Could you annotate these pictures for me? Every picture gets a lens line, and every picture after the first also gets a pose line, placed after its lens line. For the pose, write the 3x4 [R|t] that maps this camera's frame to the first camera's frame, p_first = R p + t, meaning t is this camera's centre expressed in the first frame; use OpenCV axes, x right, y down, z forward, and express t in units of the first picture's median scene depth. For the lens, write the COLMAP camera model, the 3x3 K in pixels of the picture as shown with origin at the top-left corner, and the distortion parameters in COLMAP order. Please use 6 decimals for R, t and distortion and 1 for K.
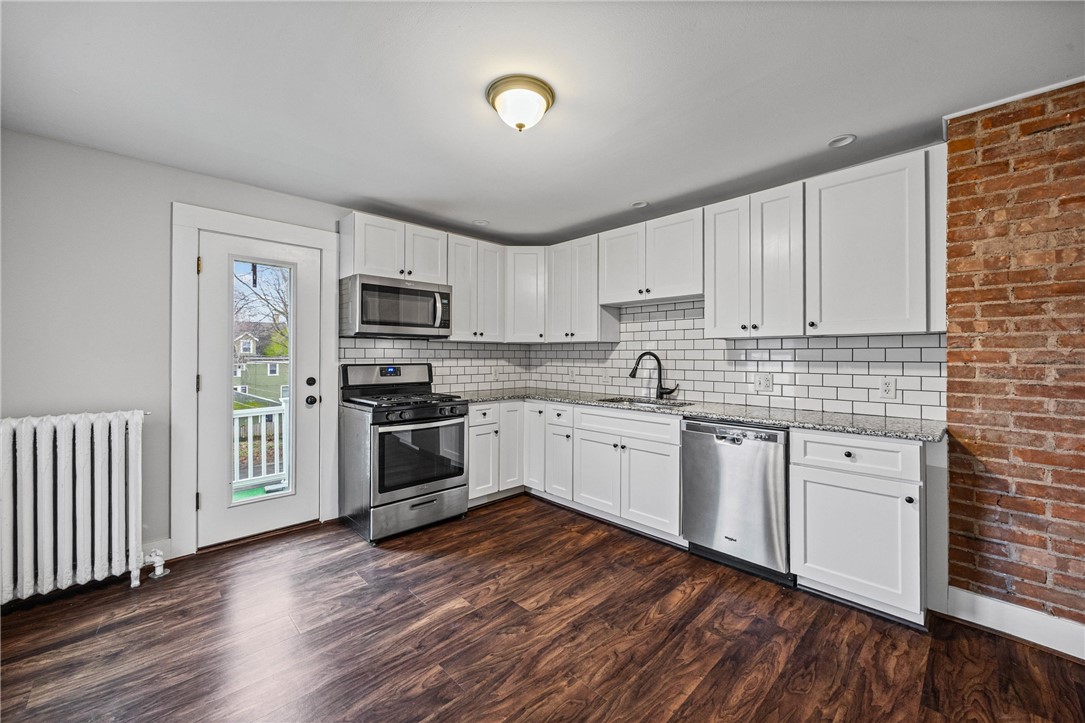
lens RADIAL K [[424.6, 0, 543.5], [0, 424.6, 352.0], [0, 0, 1]] dist [-0.001756, -0.000166]
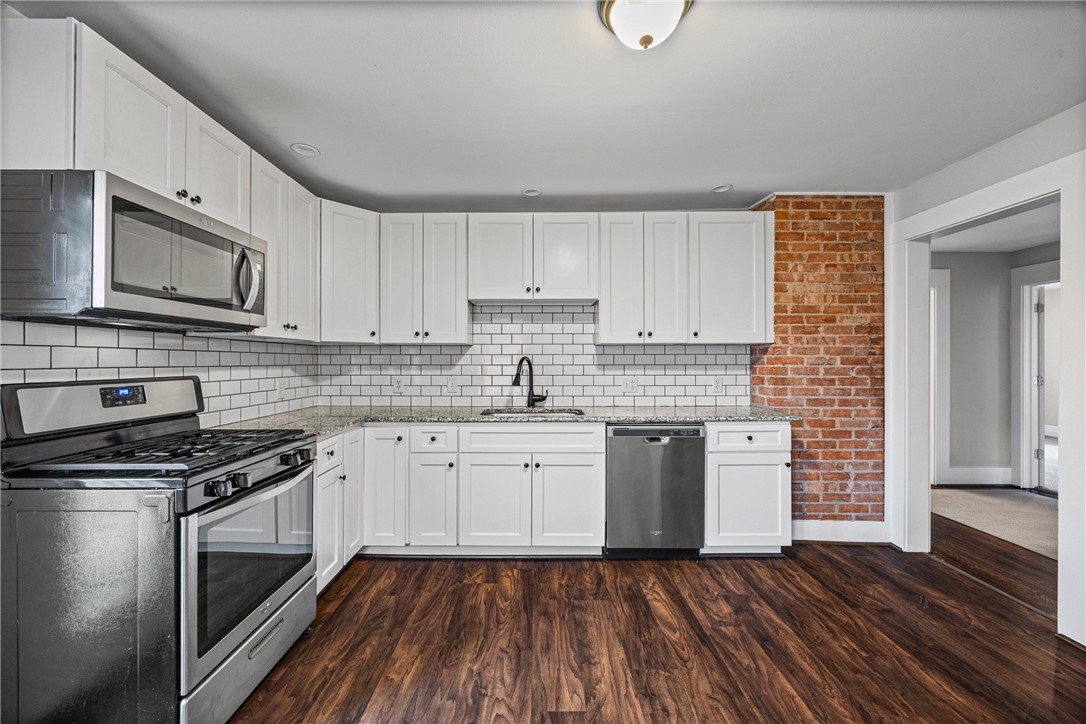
lens RADIAL K [[420.9, 0, 526.2], [0, 420.9, 359.4], [0, 0, 1]] dist [-0.003127, -0.000115]
pose [[0.704602, -0.000994, 0.709602, -0.478915], [-0.002791, 0.999987, 0.004172, 0.002308], [-0.709598, -0.004920, 0.704590, 0.439299]]
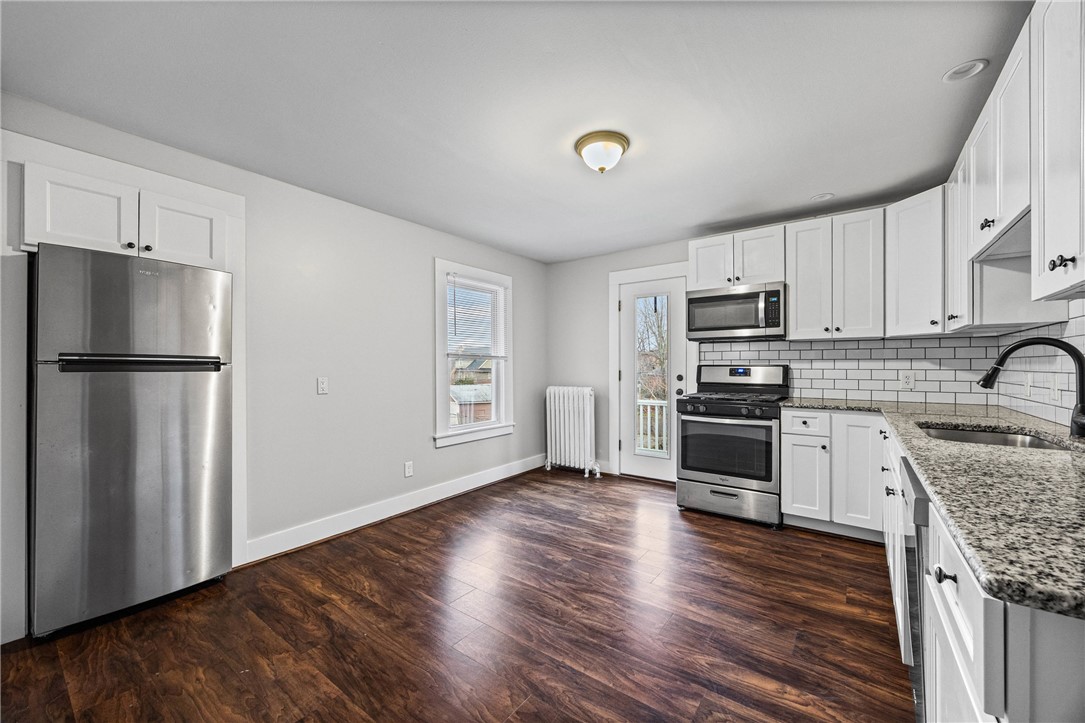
lens RADIAL K [[417.6, 0, 542.5], [0, 417.6, 361.5], [0, 0, 1]] dist [-0.000546, -0.000034]
pose [[0.154395, -0.012700, -0.987928, 0.779403], [0.008373, 0.999898, -0.011545, 0.034408], [0.987974, -0.006490, 0.154486, 0.432680]]
